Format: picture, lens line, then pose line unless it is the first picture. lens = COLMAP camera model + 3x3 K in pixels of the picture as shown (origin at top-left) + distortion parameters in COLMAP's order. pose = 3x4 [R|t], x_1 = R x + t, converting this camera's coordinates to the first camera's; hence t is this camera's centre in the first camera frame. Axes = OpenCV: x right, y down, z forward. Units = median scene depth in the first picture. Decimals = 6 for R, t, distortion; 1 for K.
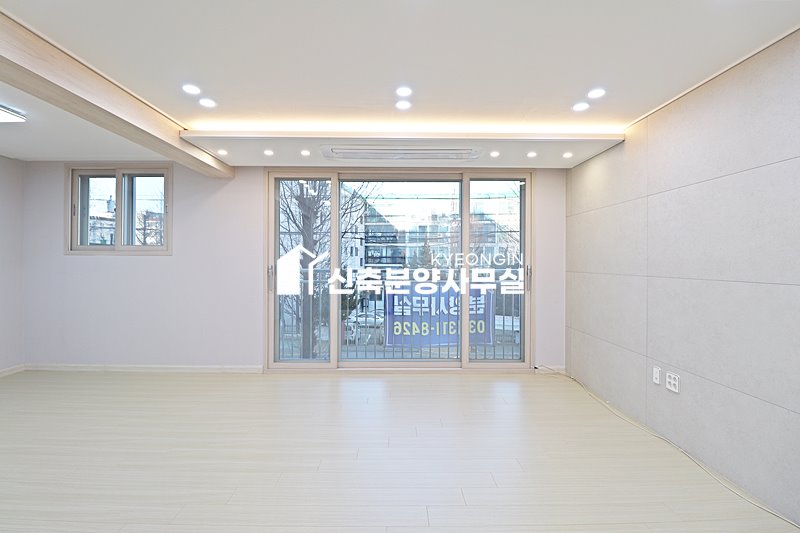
lens RADIAL K [[369.4, 0, 415.5], [0, 369.4, 258.3], [0, 0, 1]] dist [-0.006939, -0.009171]
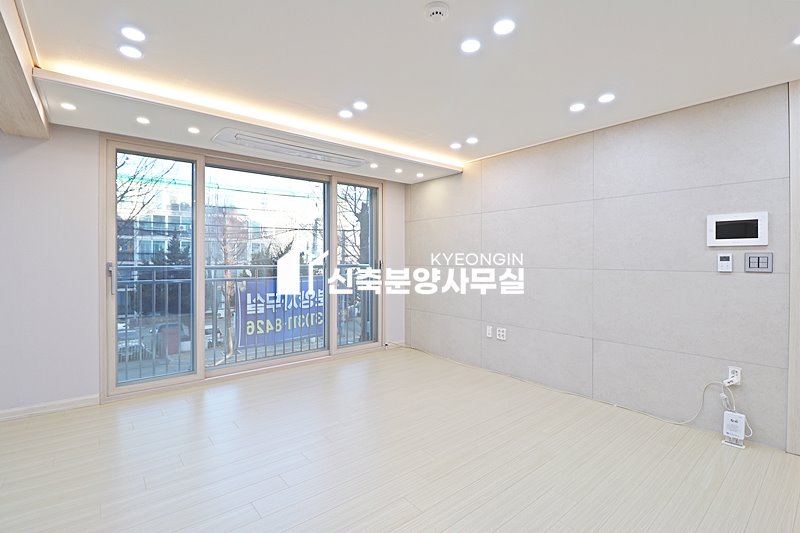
lens RADIAL K [[369.4, 0, 403.4], [0, 369.4, 257.1], [0, 0, 1]] dist [-0.006939, -0.009171]
pose [[0.775829, 0.002061, 0.630940, -0.388700], [-0.005120, 0.999982, 0.003030, 0.003801], [-0.630922, -0.005581, 0.775826, 0.023419]]
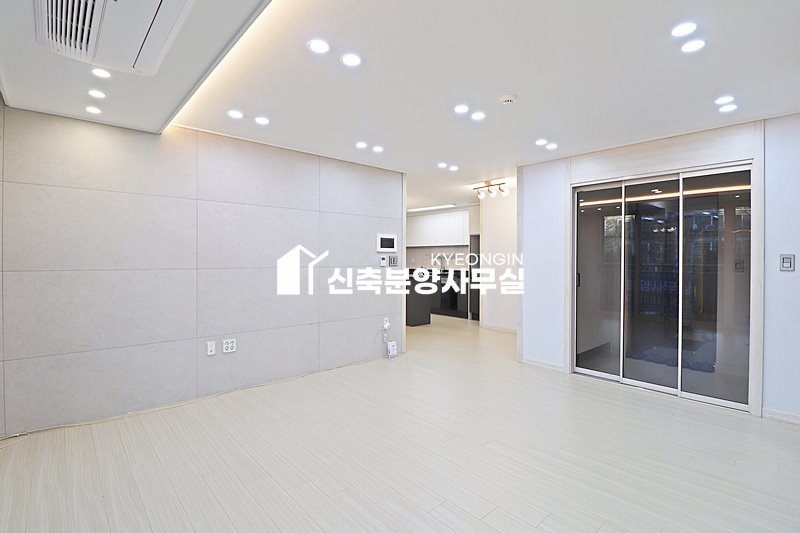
lens RADIAL K [[369.4, 0, 393.6], [0, 369.4, 260.6], [0, 0, 1]] dist [-0.006939, -0.009171]
pose [[-0.644713, -0.005917, 0.764402, -0.452898], [-0.010673, 0.999942, -0.001262, 0.012383], [-0.764351, -0.008972, -0.644739, 0.878347]]
